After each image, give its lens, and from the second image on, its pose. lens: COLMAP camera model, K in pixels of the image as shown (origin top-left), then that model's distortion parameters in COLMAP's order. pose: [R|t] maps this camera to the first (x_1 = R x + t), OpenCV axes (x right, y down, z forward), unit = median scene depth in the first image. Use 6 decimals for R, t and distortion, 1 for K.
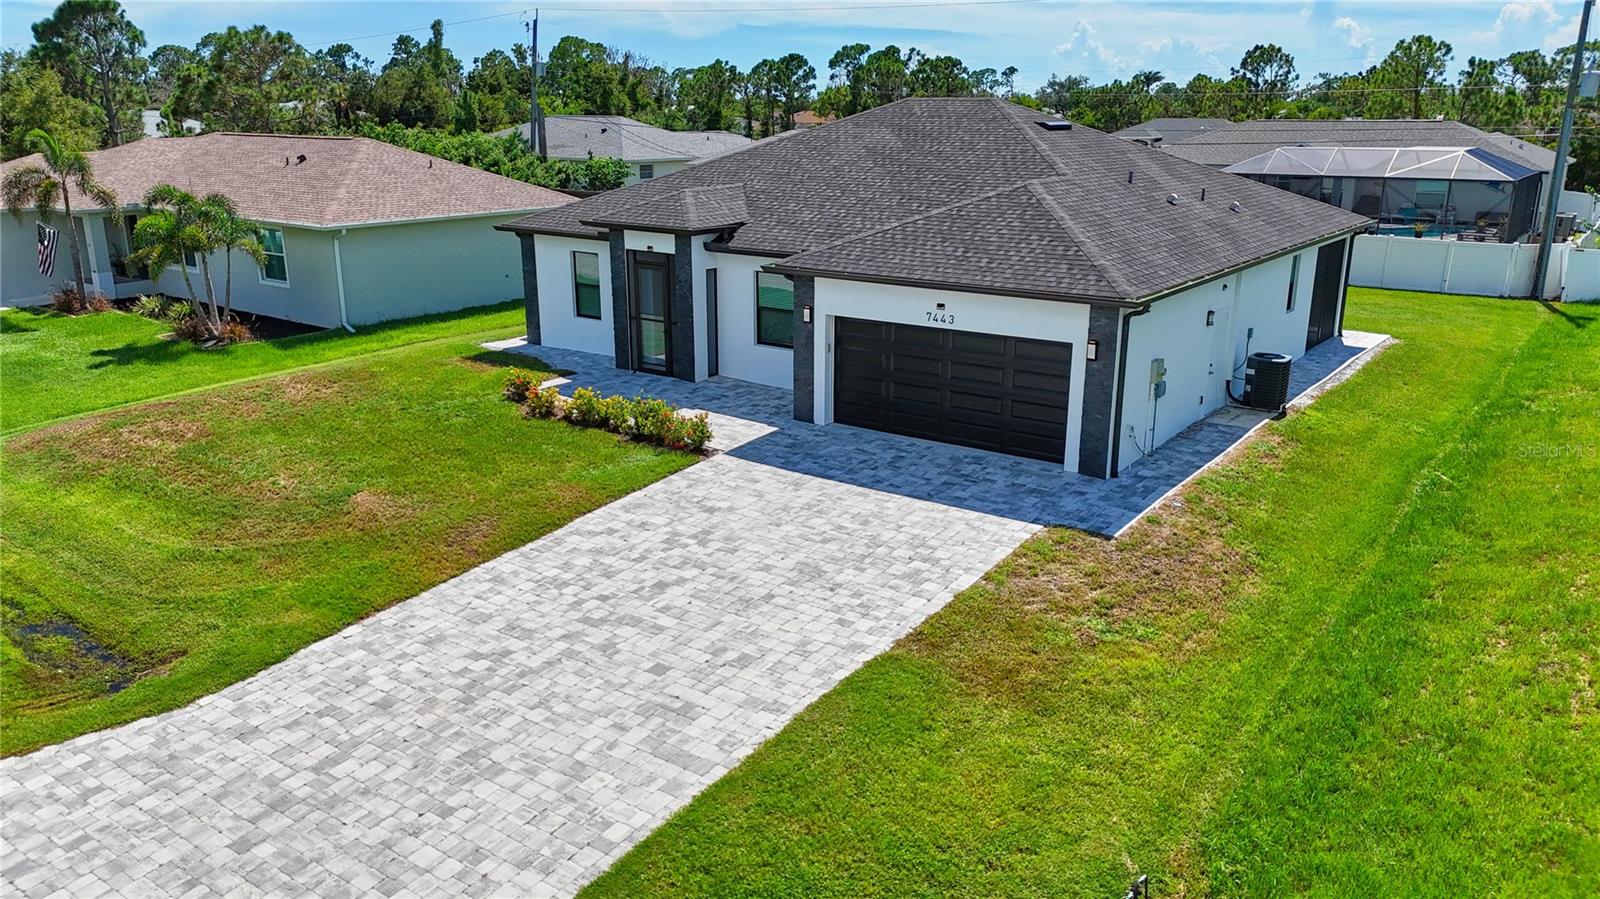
lens RADIAL K [[1182.0, 0, 800.0], [0, 1182.0, 449.5], [0, 0, 1]] dist [0.090902, -0.115706]
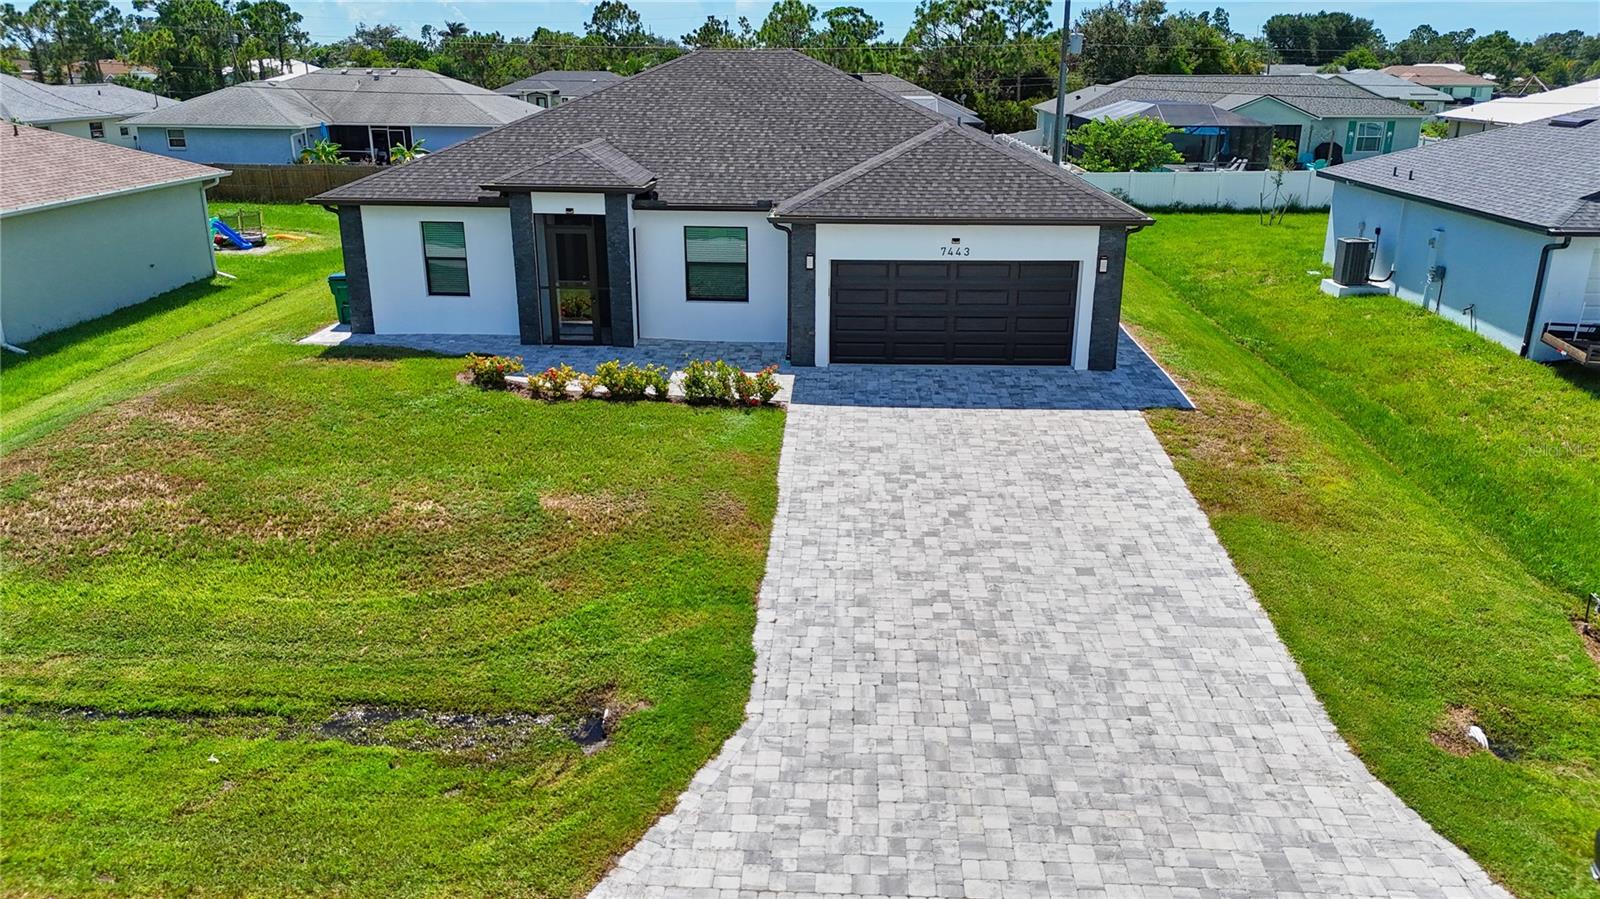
lens RADIAL K [[1181.9, 0, 798.4], [0, 1181.9, 455.7], [0, 0, 1]] dist [0.097746, -0.133213]
pose [[0.835814, -0.172751, 0.521127, -0.585095], [0.151431, 0.984924, 0.083623, -0.035576], [-0.527716, 0.009022, 0.849373, 0.126910]]
